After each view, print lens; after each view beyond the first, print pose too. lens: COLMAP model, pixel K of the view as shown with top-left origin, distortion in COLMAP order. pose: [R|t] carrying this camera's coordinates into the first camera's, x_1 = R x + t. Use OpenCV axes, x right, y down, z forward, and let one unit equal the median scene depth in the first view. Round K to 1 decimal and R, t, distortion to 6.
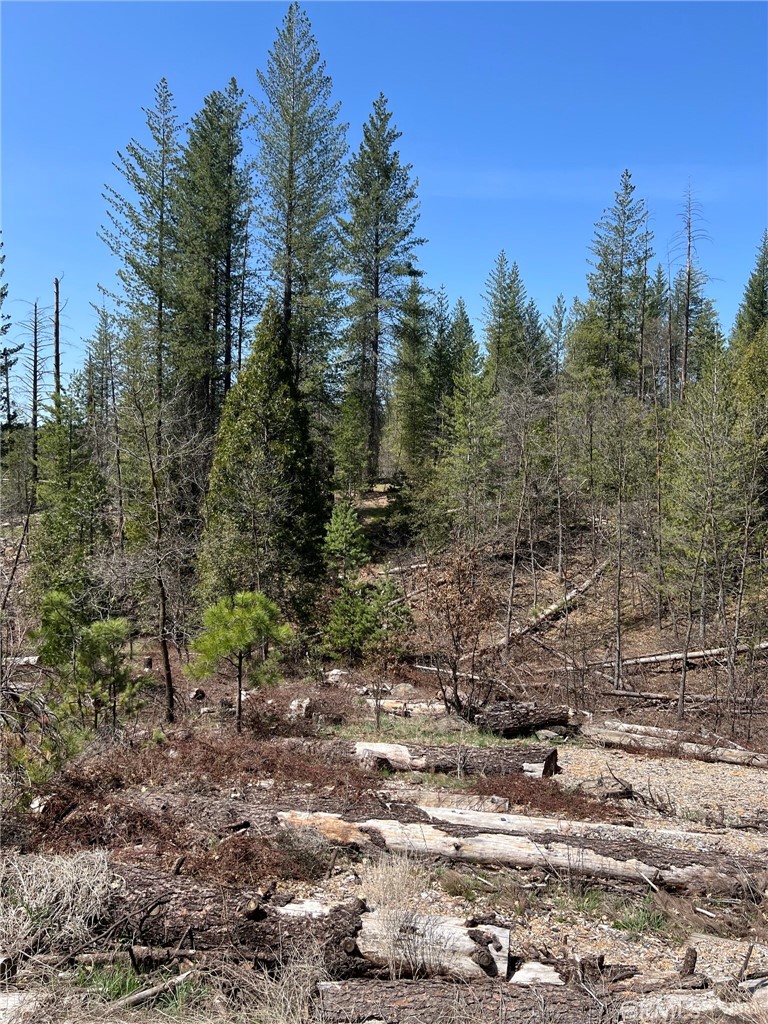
lens RADIAL K [[757.8, 0, 376.5], [0, 757.8, 513.6], [0, 0, 1]] dist [0.055196, -0.064039]
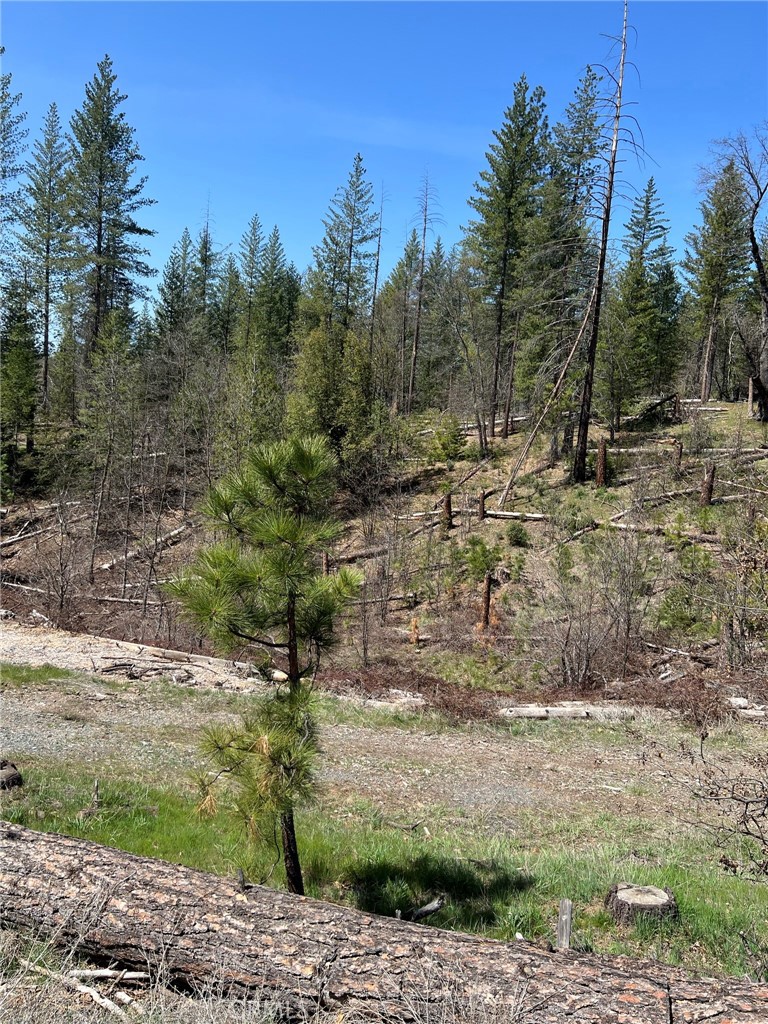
lens RADIAL K [[757.8, 0, 379.3], [0, 757.8, 514.2], [0, 0, 1]] dist [0.055196, -0.064039]
pose [[0.986064, 0.033137, 0.163031, 0.339029], [-0.044805, 0.996650, 0.068420, -0.013558], [-0.160218, -0.074771, 0.984246, -0.217824]]
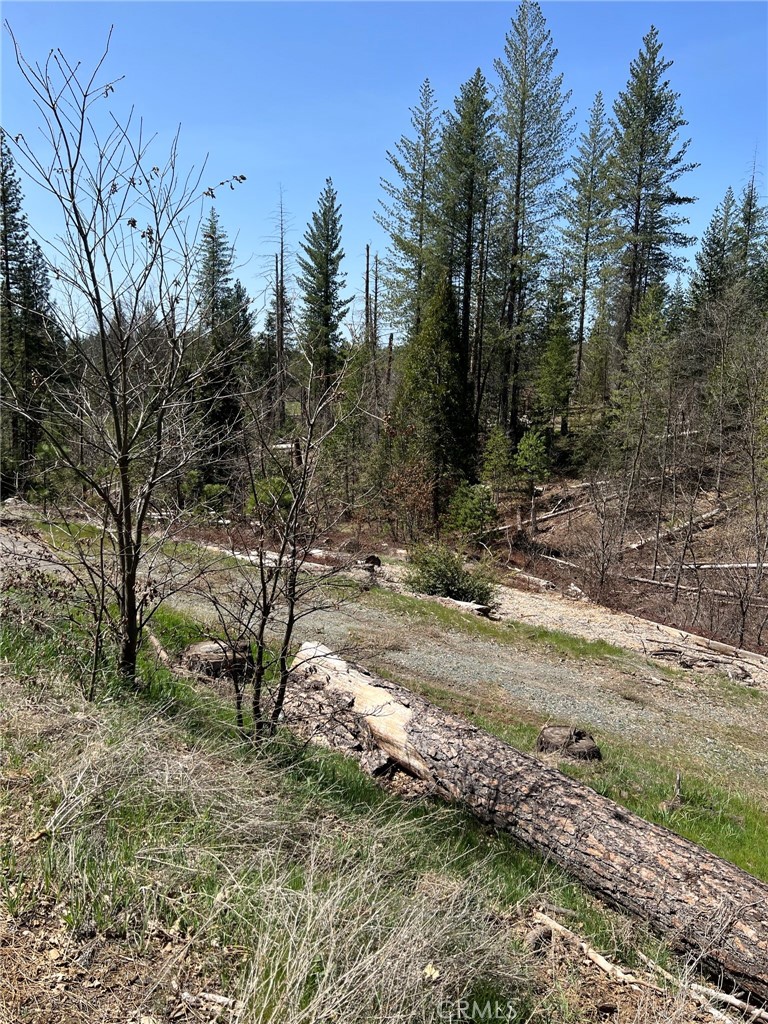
lens RADIAL K [[757.8, 0, 388.0], [0, 757.8, 513.9], [0, 0, 1]] dist [0.055196, -0.064039]
pose [[0.886864, 0.070360, -0.456641, 0.313512], [-0.019404, 0.993137, 0.115338, -0.011884], [0.461622, -0.093428, 0.882143, -0.207920]]
